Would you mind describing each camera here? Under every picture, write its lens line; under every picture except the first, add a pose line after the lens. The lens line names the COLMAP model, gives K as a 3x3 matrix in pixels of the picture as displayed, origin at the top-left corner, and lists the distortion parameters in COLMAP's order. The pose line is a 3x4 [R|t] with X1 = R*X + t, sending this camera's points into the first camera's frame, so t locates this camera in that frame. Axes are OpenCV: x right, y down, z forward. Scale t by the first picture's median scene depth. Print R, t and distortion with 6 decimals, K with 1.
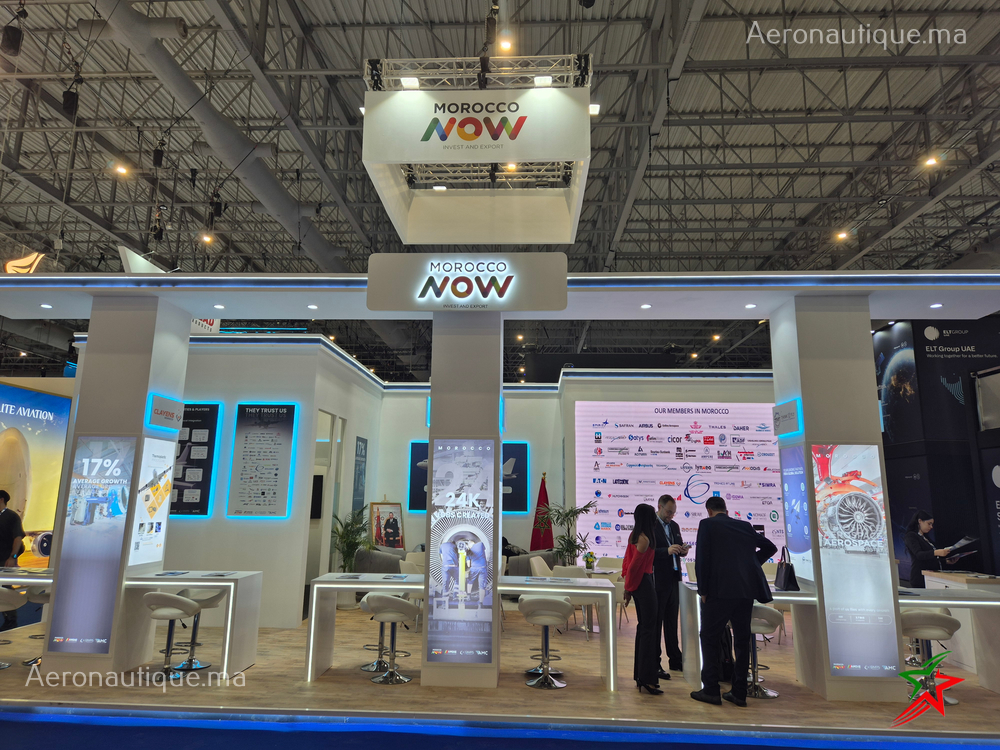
lens RADIAL K [[669.2, 0, 487.0], [0, 669.2, 360.5], [0, 0, 1]] dist [0.089654, -0.086848]
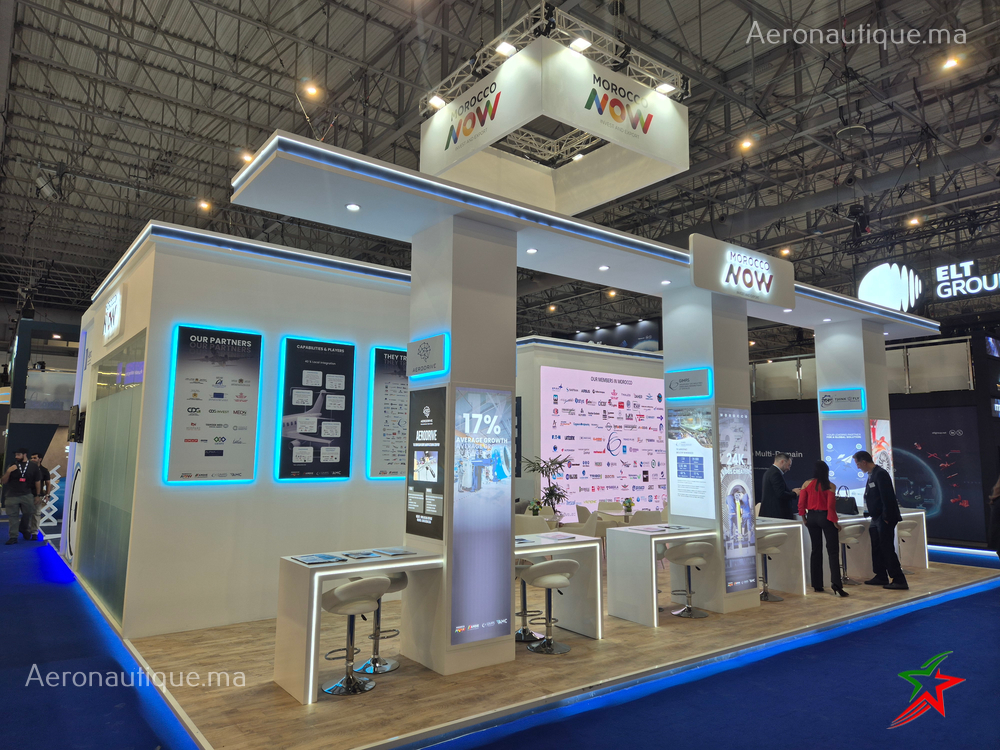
lens RADIAL K [[669.2, 0, 487.0], [0, 669.2, 360.5], [0, 0, 1]] dist [0.089654, -0.086848]
pose [[0.765809, 0.077303, 0.638405, -1.099795], [-0.125000, 0.991707, 0.029862, 0.051869], [-0.630803, -0.102669, 0.769121, 0.360400]]
